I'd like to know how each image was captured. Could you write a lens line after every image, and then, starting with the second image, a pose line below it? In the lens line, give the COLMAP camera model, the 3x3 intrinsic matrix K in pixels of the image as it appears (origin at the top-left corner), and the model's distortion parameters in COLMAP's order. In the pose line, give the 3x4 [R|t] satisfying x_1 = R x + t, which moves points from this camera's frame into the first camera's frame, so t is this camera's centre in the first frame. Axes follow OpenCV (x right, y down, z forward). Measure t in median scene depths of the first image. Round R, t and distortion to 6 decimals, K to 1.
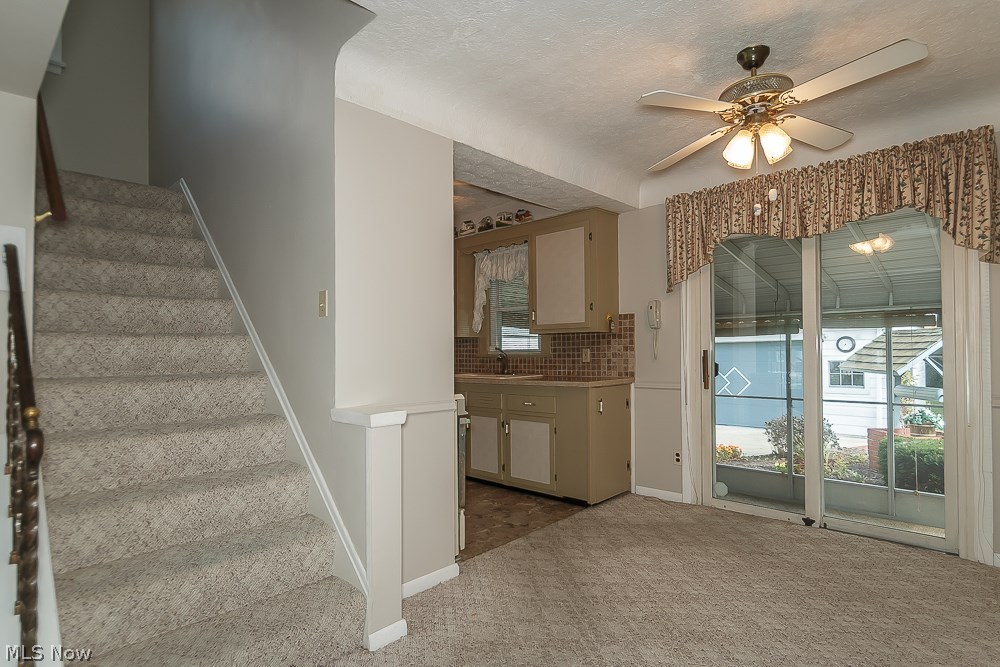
lens RADIAL K [[558.6, 0, 500.7], [0, 558.6, 348.9], [0, 0, 1]] dist [0.001461, -0.000057]
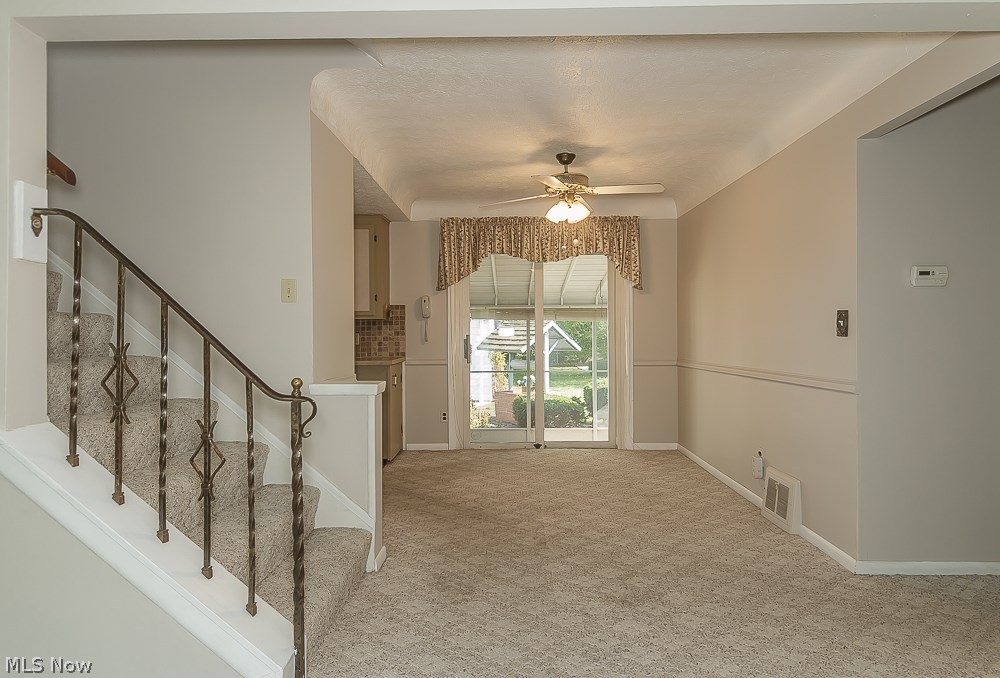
lens RADIAL K [[557.0, 0, 500.0], [0, 557.0, 339.0], [0, 0, 1]] dist [-0.000238, -0.000068]
pose [[0.747893, -0.000842, 0.663819, -0.519662], [-0.004426, 0.999971, 0.006254, 0.003842], [-0.663805, -0.007615, 0.747867, -0.072912]]
